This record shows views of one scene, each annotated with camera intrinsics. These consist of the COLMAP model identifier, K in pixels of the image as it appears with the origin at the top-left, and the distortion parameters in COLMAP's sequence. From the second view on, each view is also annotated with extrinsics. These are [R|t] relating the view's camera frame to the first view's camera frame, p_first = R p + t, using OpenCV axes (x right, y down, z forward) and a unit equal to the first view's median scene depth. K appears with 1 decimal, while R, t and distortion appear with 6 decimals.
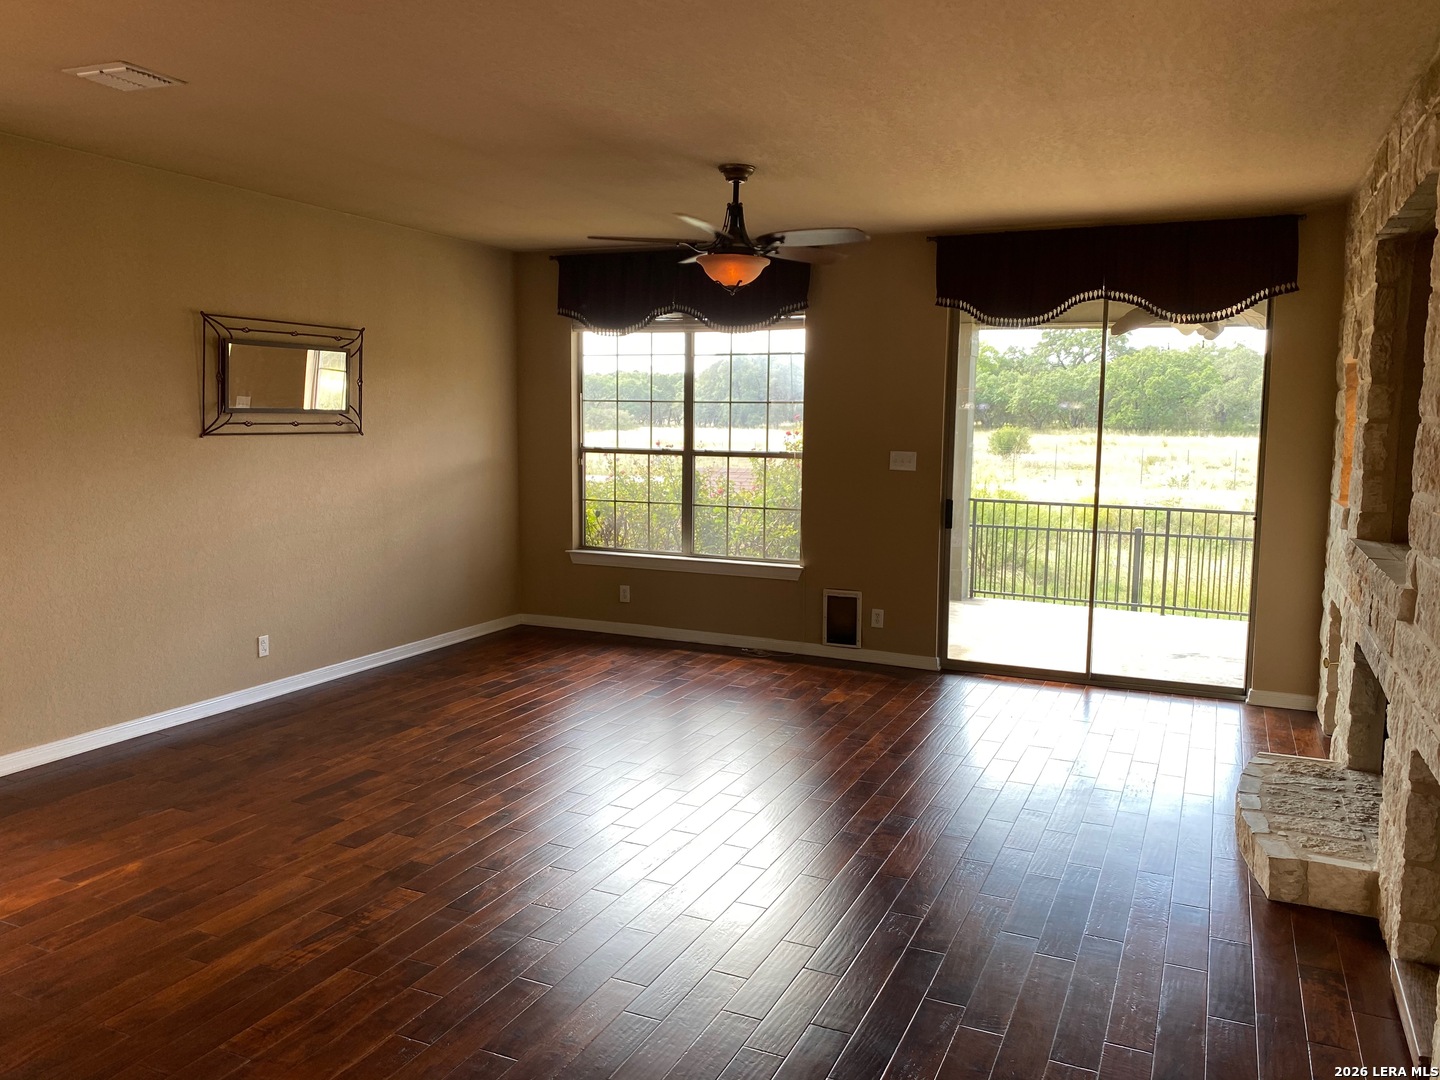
lens RADIAL K [[1094.9, 0, 720.0], [0, 1094.9, 540.0], [0, 0, 1]] dist [0.109137, -0.133374]
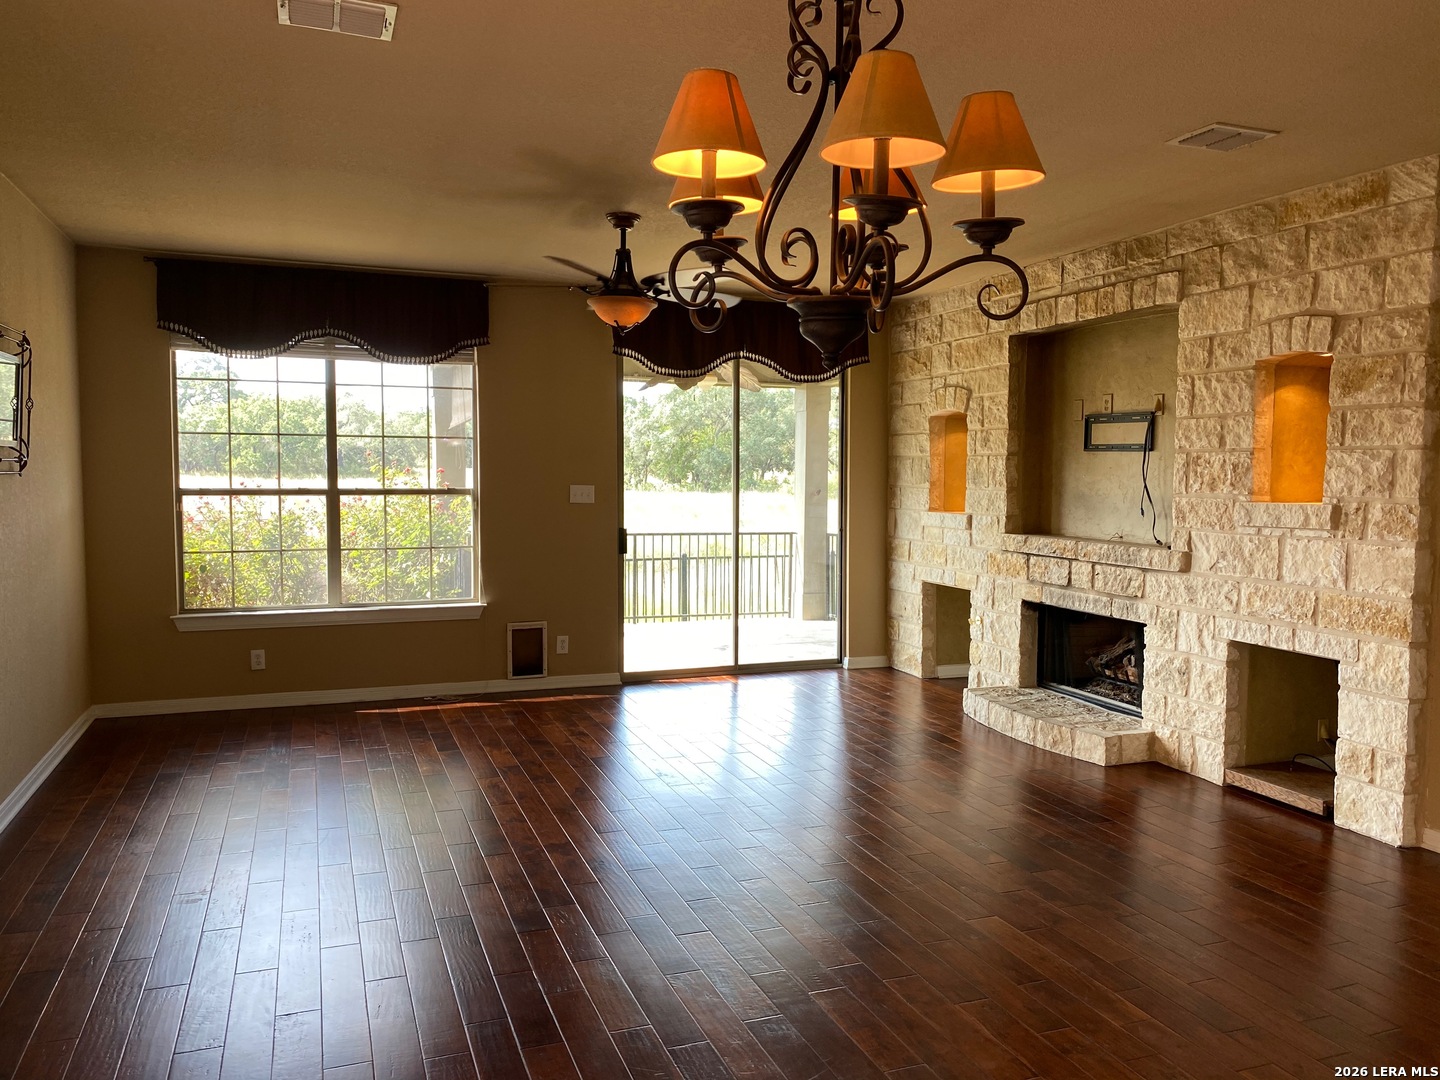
lens RADIAL K [[1097.2, 0, 720.0], [0, 1097.2, 540.0], [0, 0, 1]] dist [0.066080, -0.139011]
pose [[0.704590, -0.054982, 0.707482, -0.475542], [0.082527, 0.996578, -0.004740, -0.010520], [-0.704800, 0.061726, 0.706716, 0.147194]]
